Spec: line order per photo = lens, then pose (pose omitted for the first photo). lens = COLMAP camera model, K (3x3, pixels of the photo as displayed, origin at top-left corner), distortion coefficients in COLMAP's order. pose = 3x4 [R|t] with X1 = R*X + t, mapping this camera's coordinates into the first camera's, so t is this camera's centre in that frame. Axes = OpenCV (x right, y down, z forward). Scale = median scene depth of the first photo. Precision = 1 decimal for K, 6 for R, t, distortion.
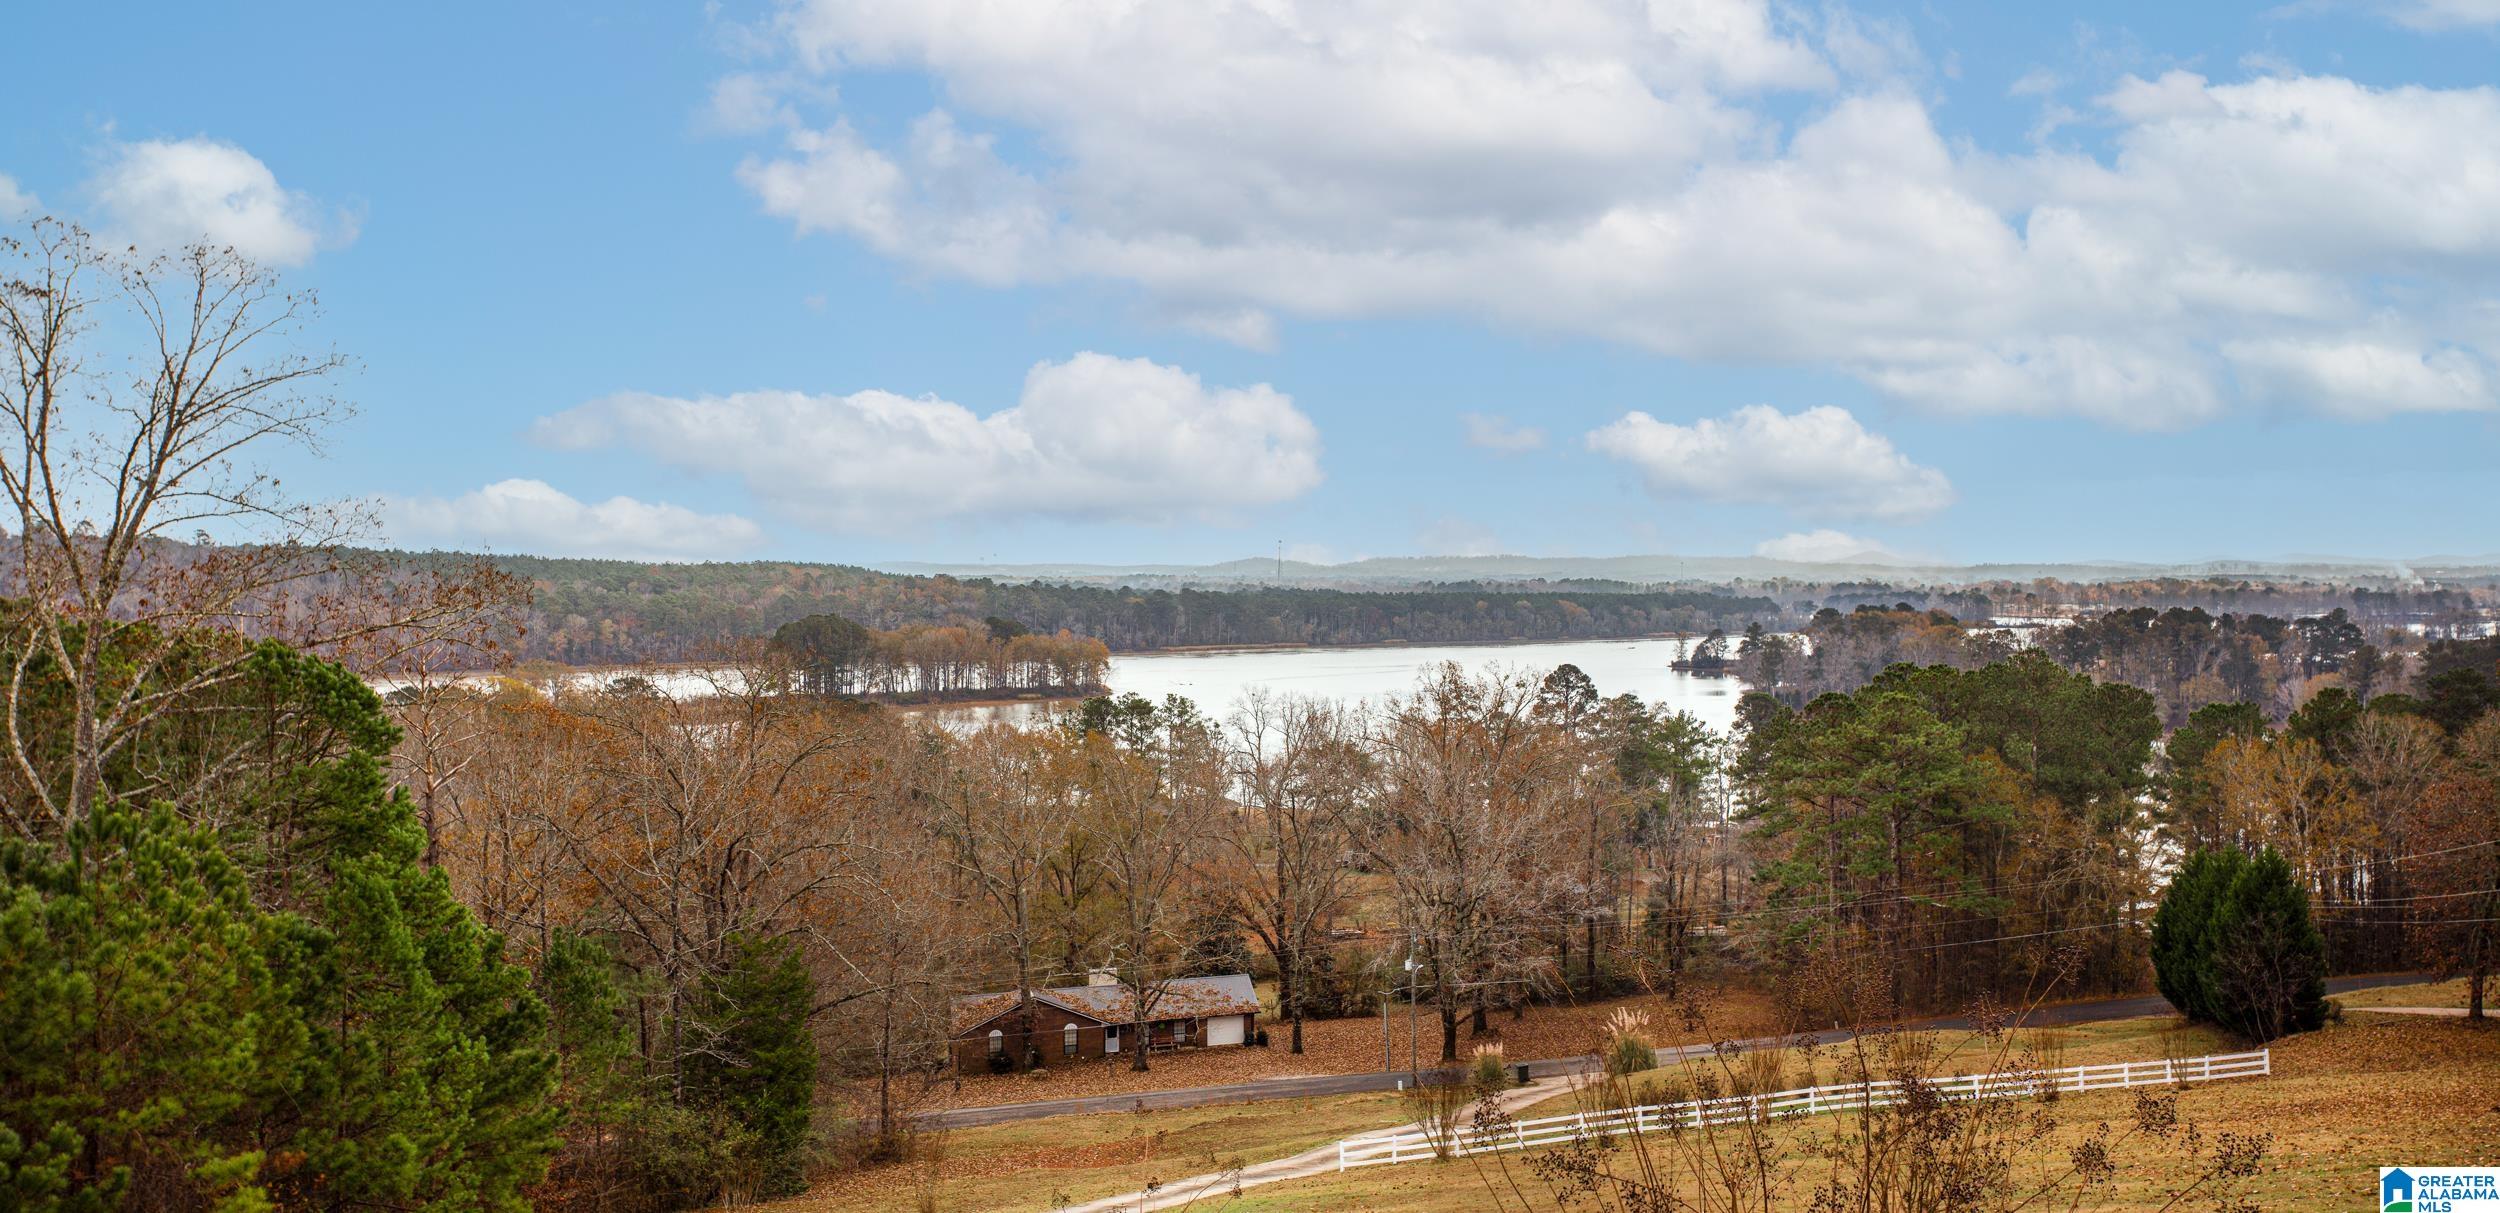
lens RADIAL K [[2090.9, 0, 1254.0], [0, 2090.9, 607.6], [0, 0, 1]] dist [0.063445, 0.001393]
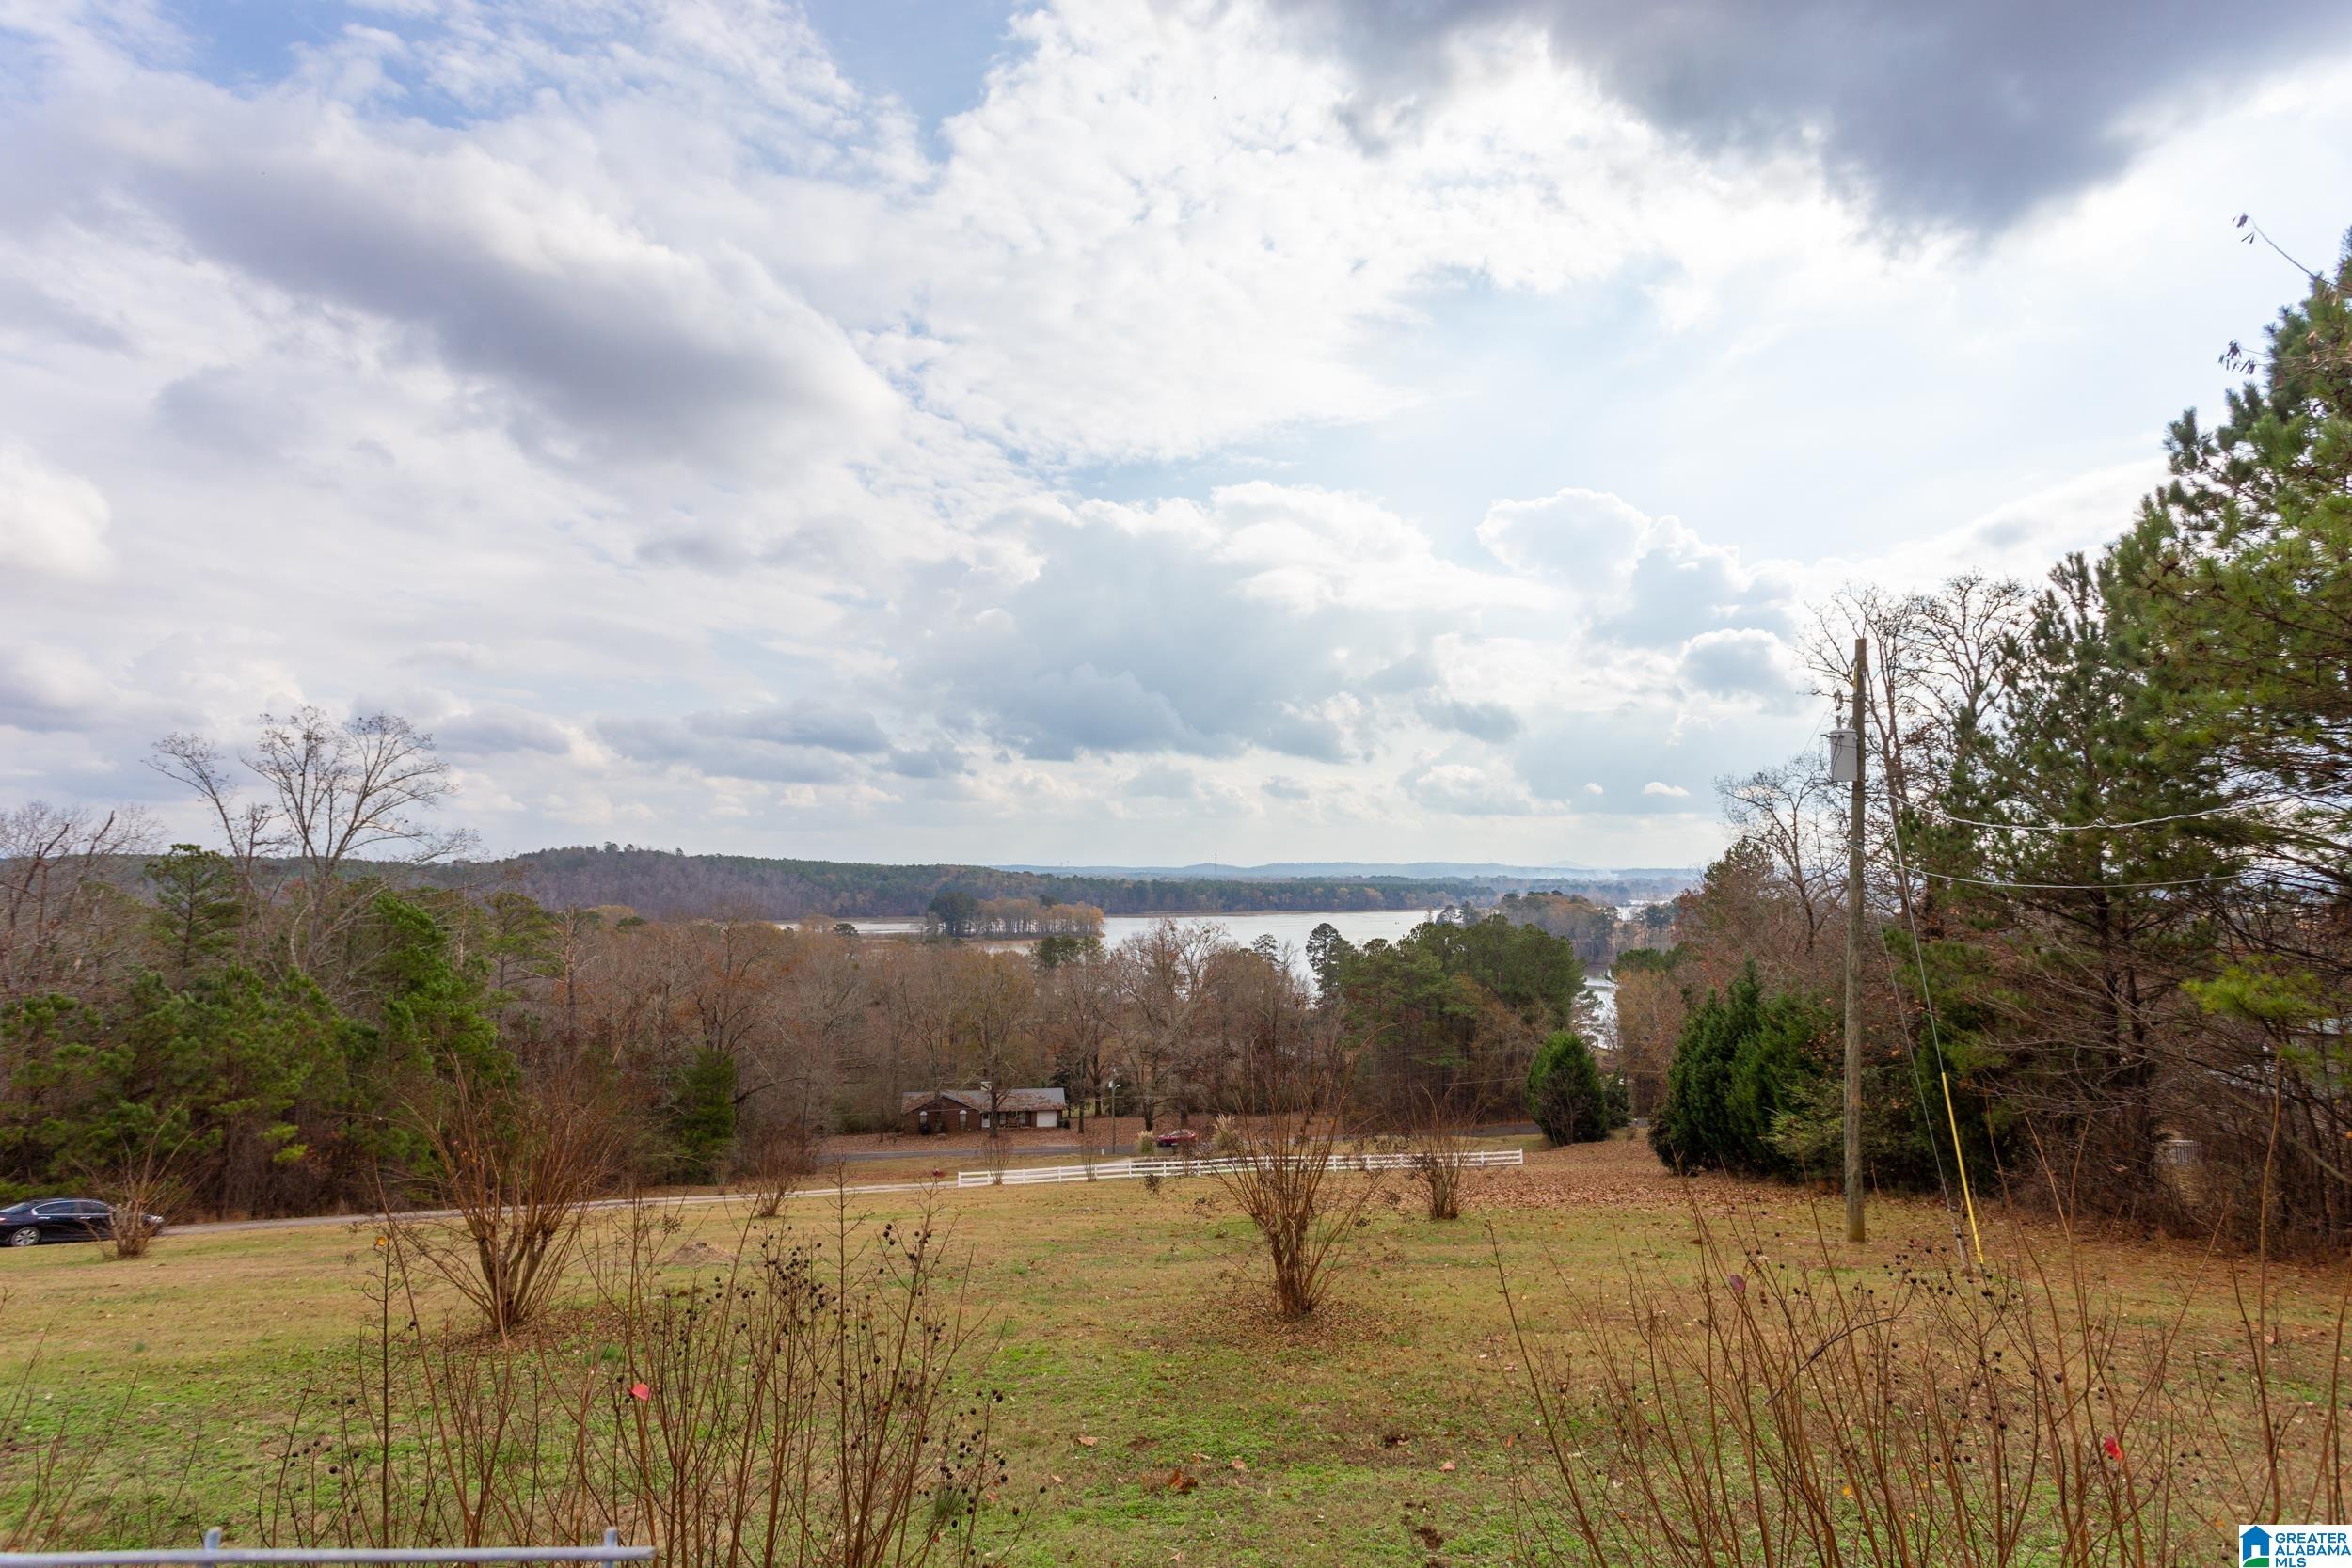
lens RADIAL K [[1180.5, 0, 1230.6], [0, 1180.5, 872.8], [0, 0, 1]] dist [-0.002490, 0.003021]
pose [[0.968670, 0.003522, -0.248326, 0.300313], [-0.008513, 0.999783, -0.019029, 0.004033], [0.248205, 0.020547, 0.968490, 0.027871]]
